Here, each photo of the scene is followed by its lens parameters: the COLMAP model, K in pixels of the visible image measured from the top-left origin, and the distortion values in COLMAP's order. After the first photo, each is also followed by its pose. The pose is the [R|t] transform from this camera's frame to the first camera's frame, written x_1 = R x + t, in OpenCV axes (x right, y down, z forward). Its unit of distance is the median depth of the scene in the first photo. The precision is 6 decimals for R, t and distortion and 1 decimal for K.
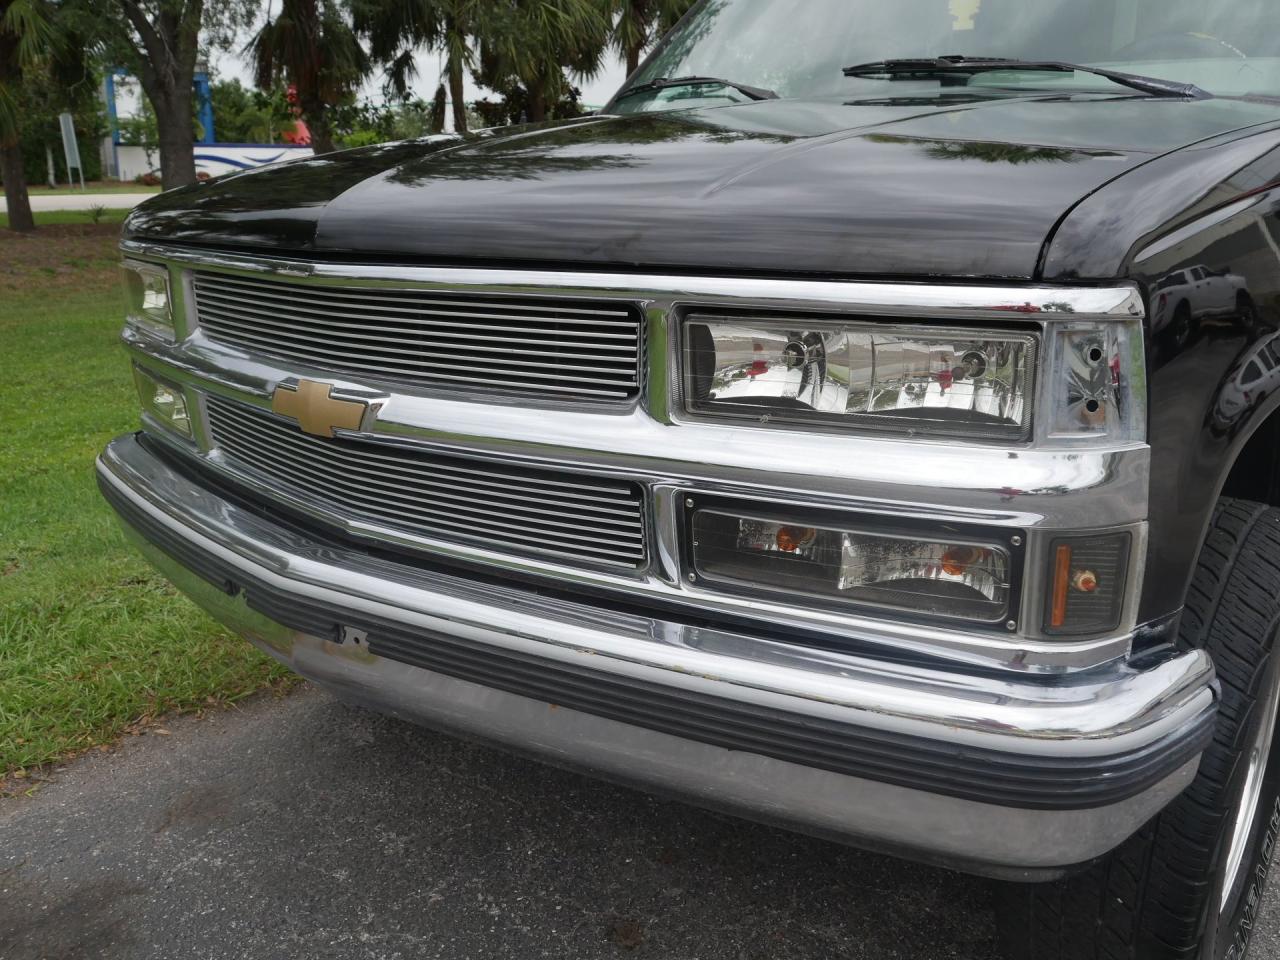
lens RADIAL K [[1098.0, 0, 639.5], [0, 1098.0, 480.5], [0, 0, 1]] dist [-0.018284, -0.006339]
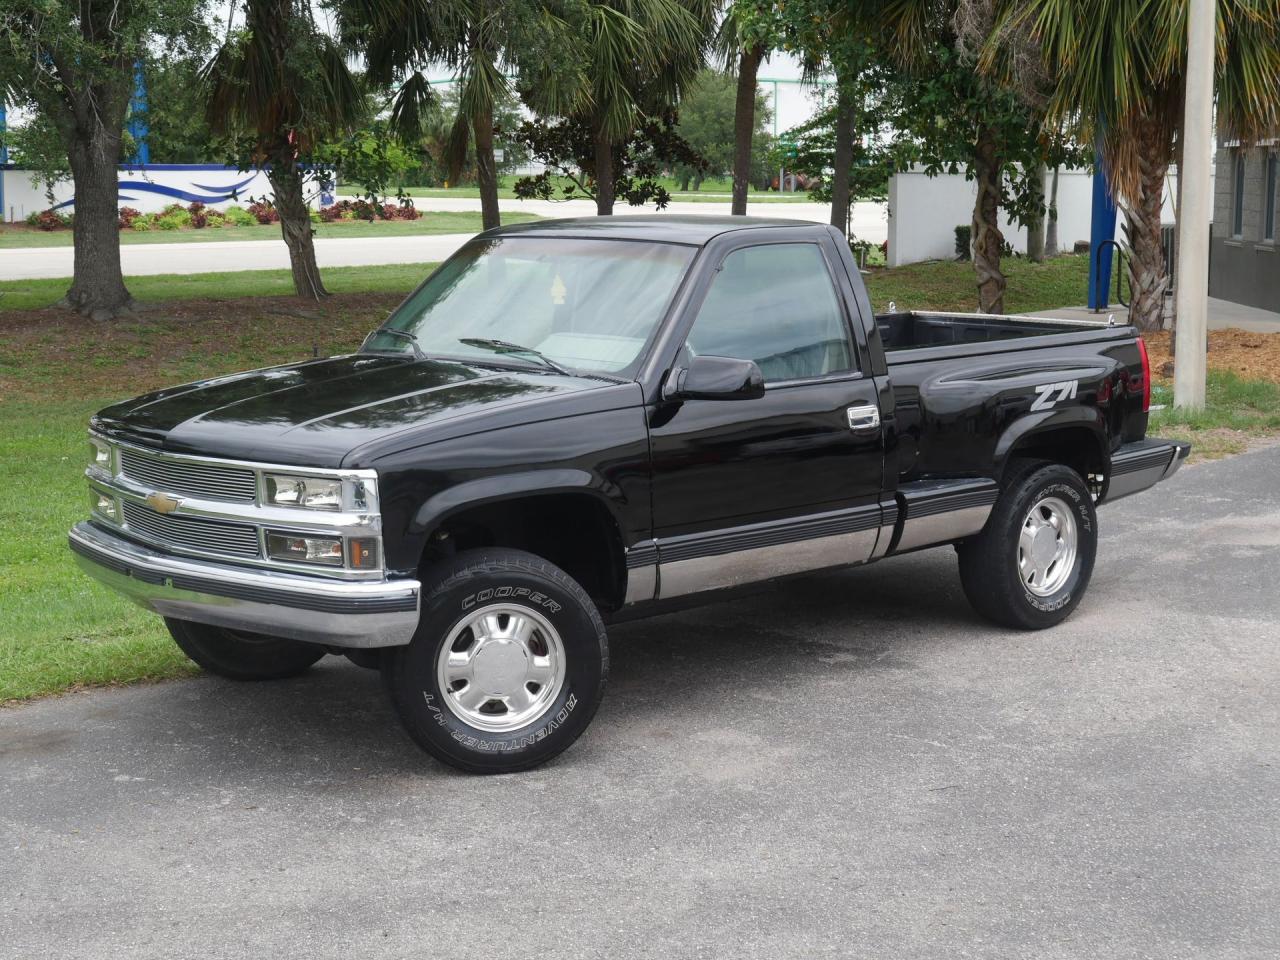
lens RADIAL K [[1980.8, 0, 639.0], [0, 1980.8, 479.4], [0, 0, 1]] dist [-0.002914, 0.019721]
pose [[0.993067, 0.015850, -0.116473, 0.110154], [-0.030334, 0.991861, -0.123662, 0.033729], [0.113565, 0.126338, 0.985465, -0.282070]]
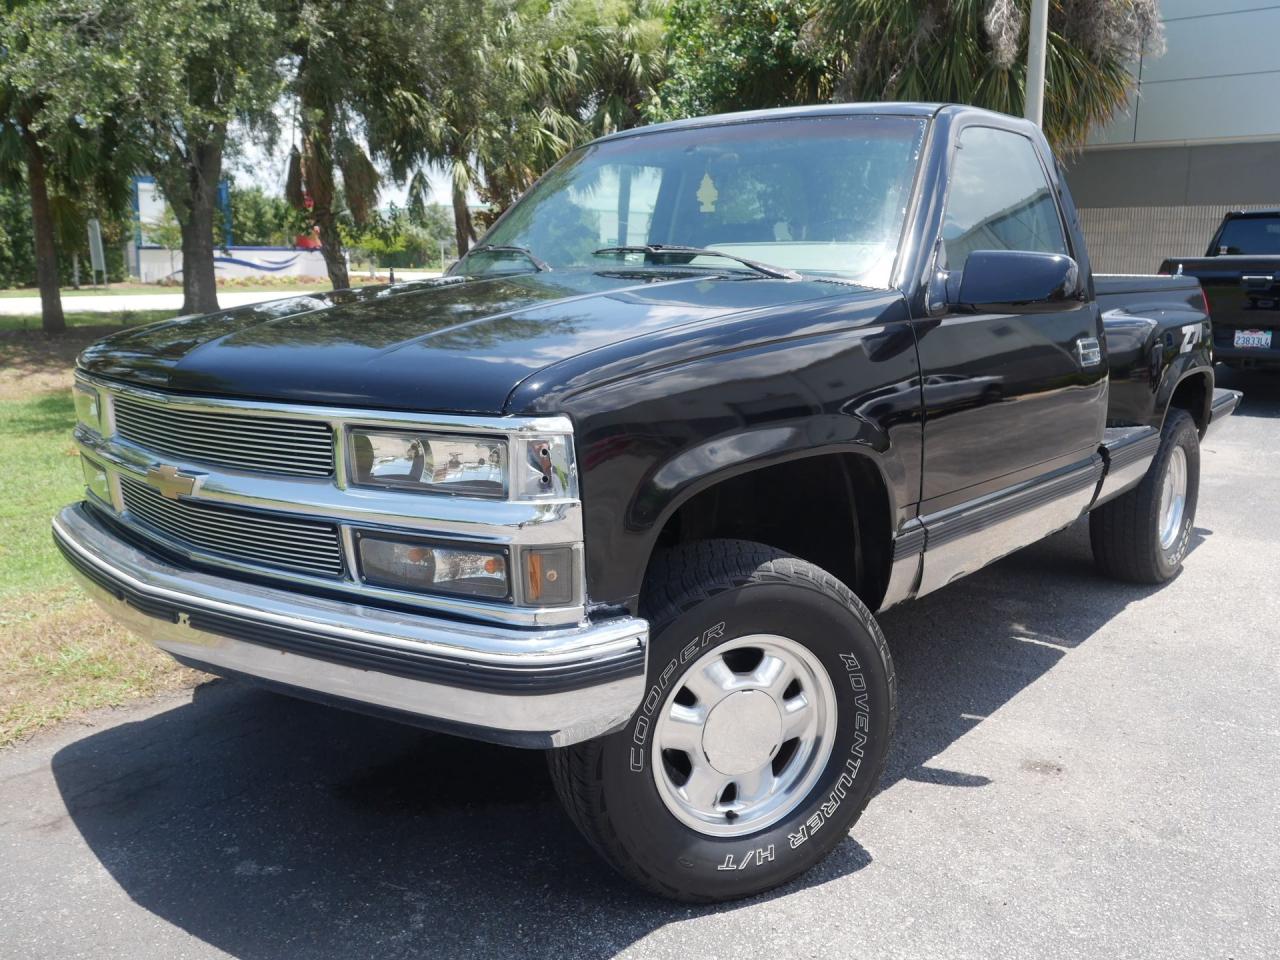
lens RADIAL K [[1085.7, 0, 636.3], [0, 1085.7, 479.6], [0, 0, 1]] dist [0.000271, -0.003993]
pose [[0.999920, 0.000503, -0.012651, 0.031565], [-0.001568, 0.996438, -0.084316, 0.004805], [0.012564, 0.084329, 0.996359, -0.045405]]
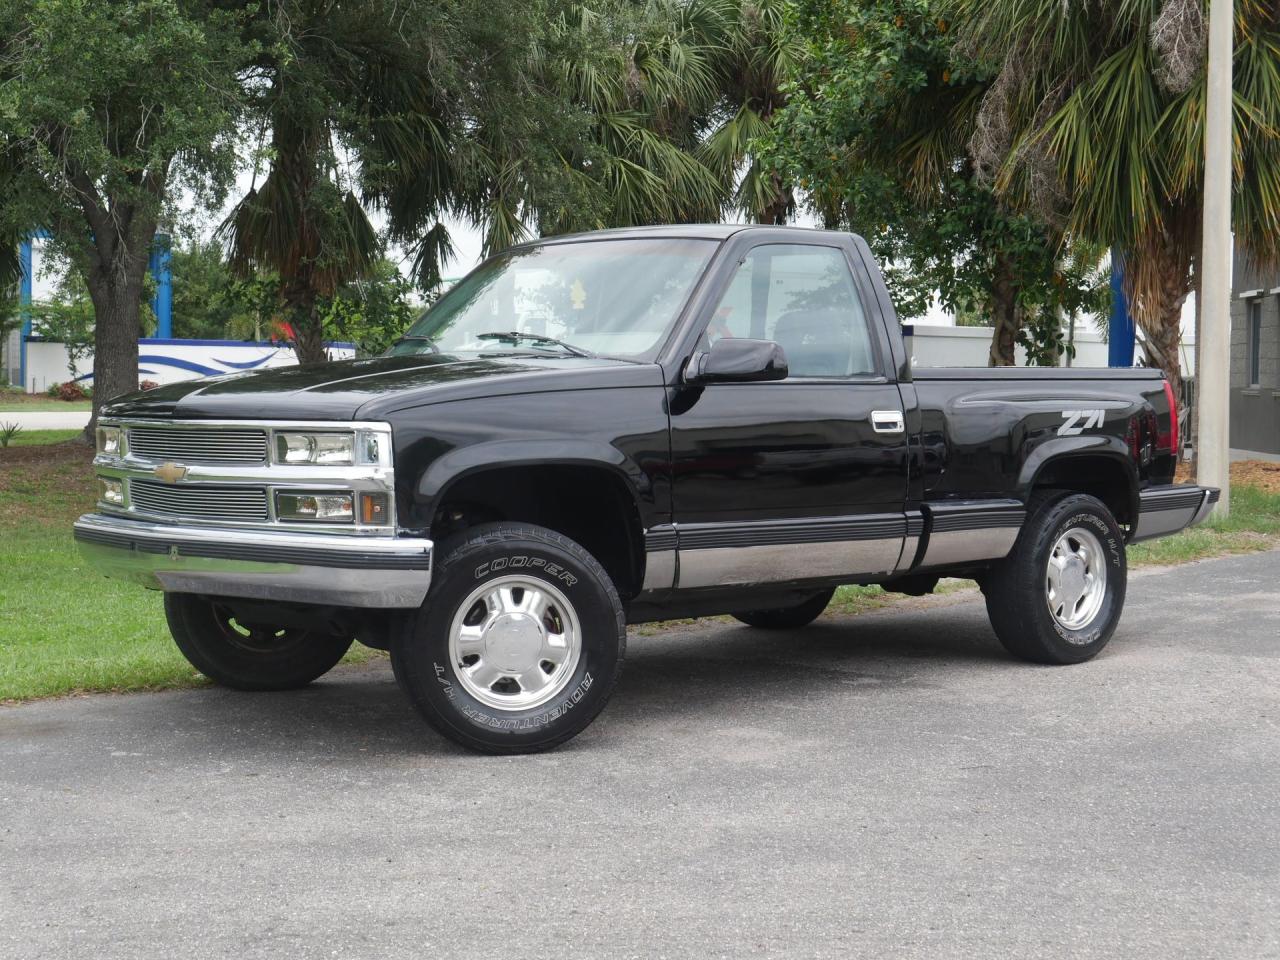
lens RADIAL K [[1980.8, 0, 639.0], [0, 1980.8, 479.4], [0, 0, 1]] dist [-0.002914, 0.019721]
pose [[0.992066, 0.012506, -0.125098, 0.108591], [-0.040381, 0.974013, -0.222863, 0.073413], [0.119060, 0.226146, 0.966790, -0.265395]]
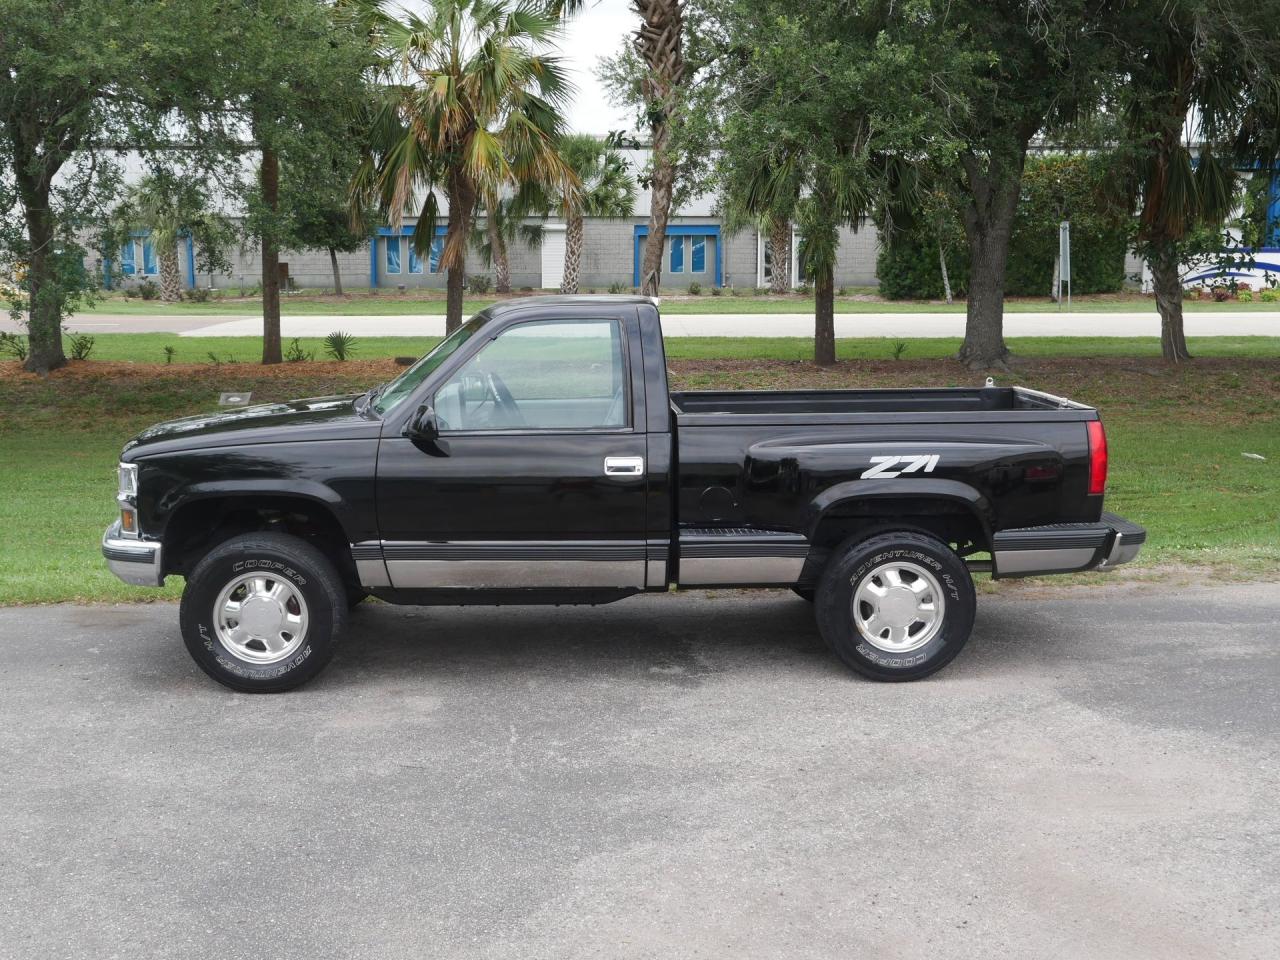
lens RADIAL K [[1529.1, 0, 642.7], [0, 1529.1, 483.6], [0, 0, 1]] dist [-0.004323, -0.042396]
pose [[0.671472, 0.106019, -0.733406, 0.400254], [-0.200367, 0.978822, -0.041951, -0.014374], [0.713427, 0.175119, 0.678495, -0.119784]]
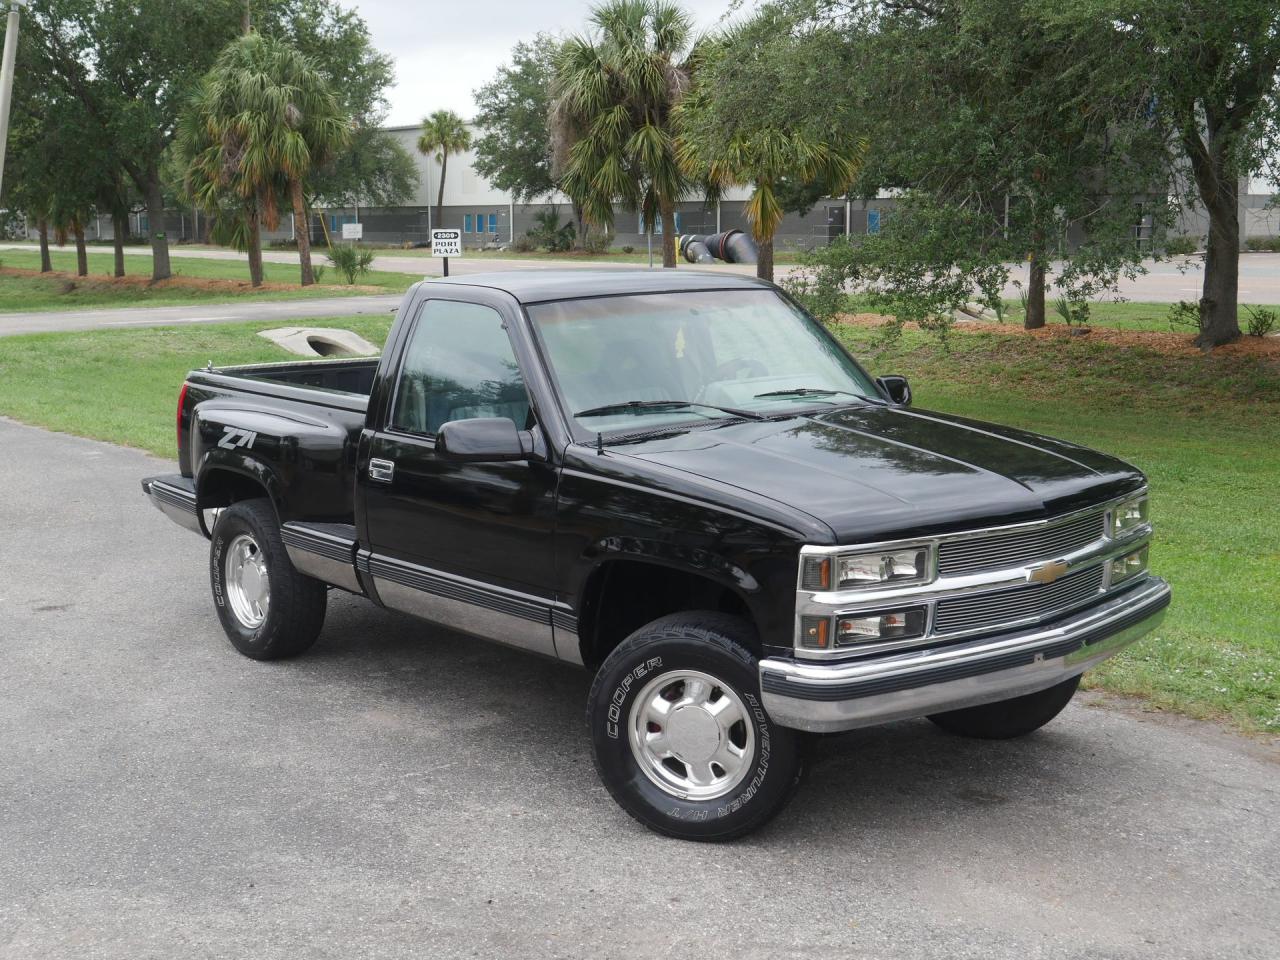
lens RADIAL K [[1662.3, 0, 637.7], [0, 1662.3, 478.9], [0, 0, 1]] dist [0.006179, -0.047362]
pose [[-0.187259, 0.148149, -0.971075, 0.437701], [-0.267064, 0.943647, 0.195465, -0.101203], [0.945310, 0.295942, -0.137141, 0.185069]]
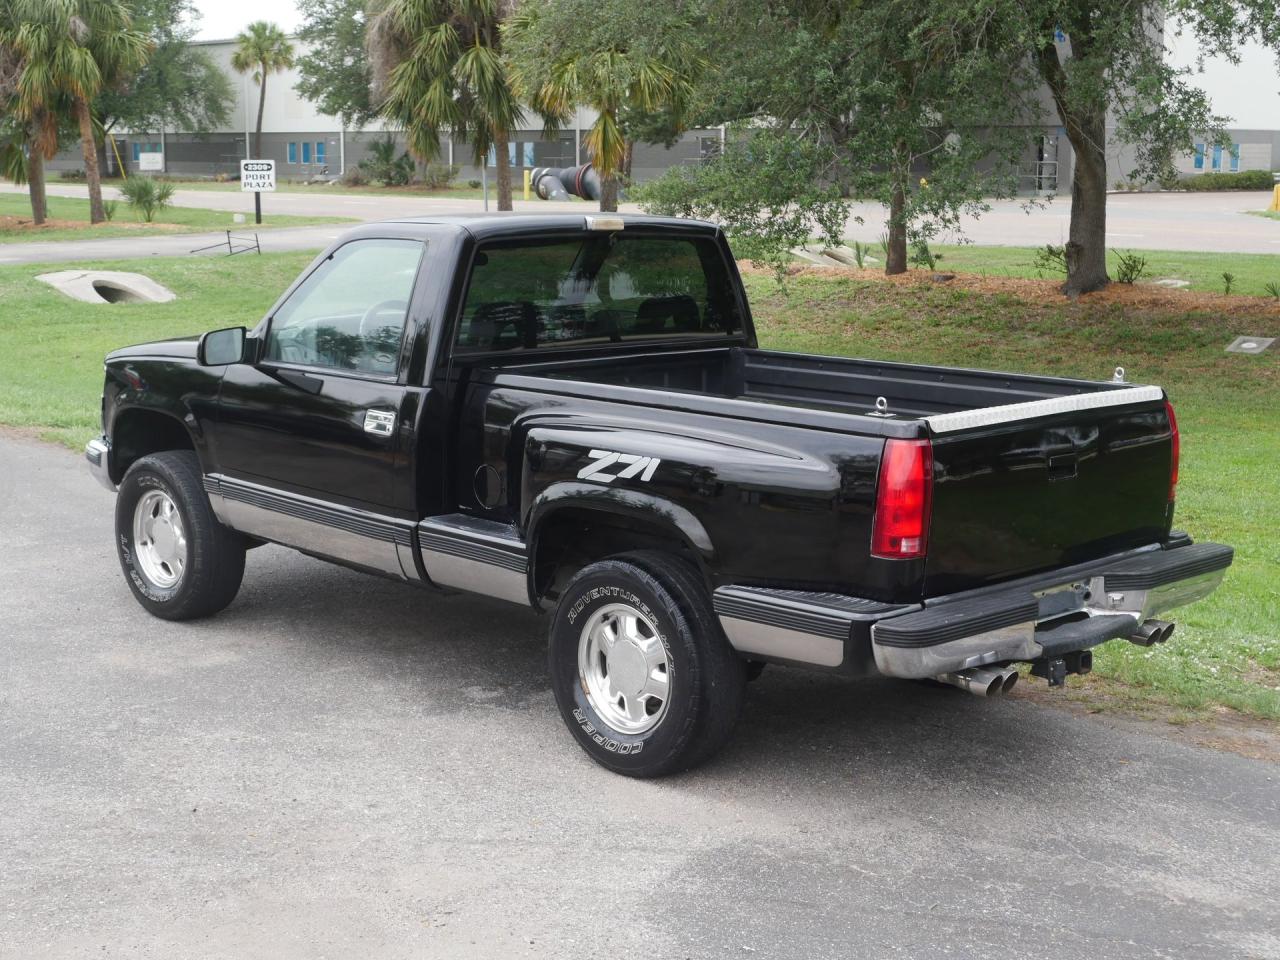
lens RADIAL K [[1903.2, 0, 632.4], [0, 1903.2, 483.5], [0, 0, 1]] dist [-0.009878, 0.043372]
pose [[-0.117770, 0.167105, -0.978880, 0.491480], [-0.277368, 0.940973, 0.194004, -0.113859], [0.953518, 0.294358, -0.064468, 0.222406]]
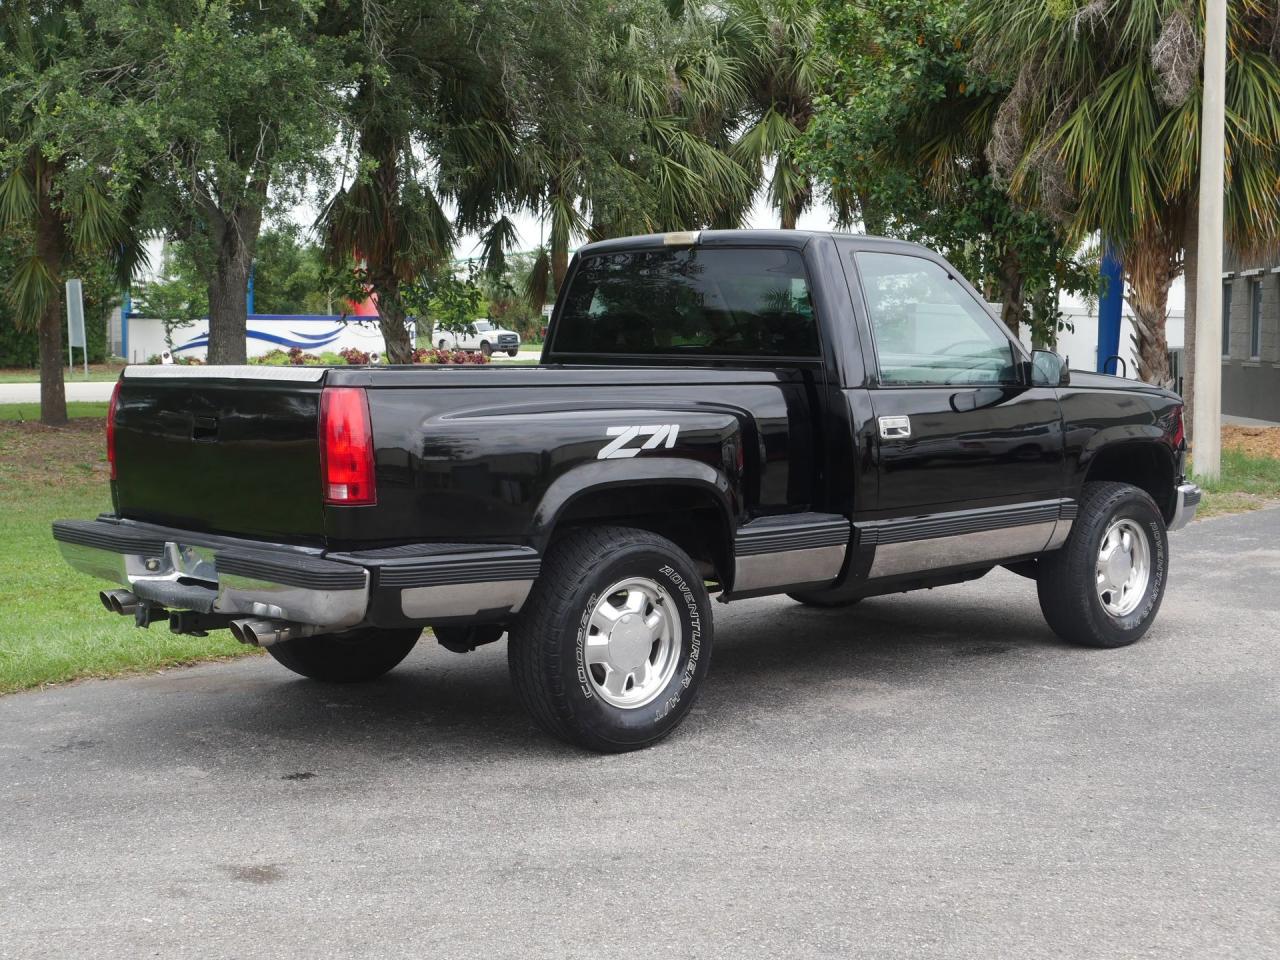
lens RADIAL K [[1751.4, 0, 640.9], [0, 1751.4, 481.2], [0, 0, 1]] dist [-0.003899, -0.007231]
pose [[0.991068, 0.011042, -0.132903, 0.085862], [-0.037099, 0.980057, -0.195224, 0.069398], [0.128097, 0.198411, 0.971712, -0.282964]]
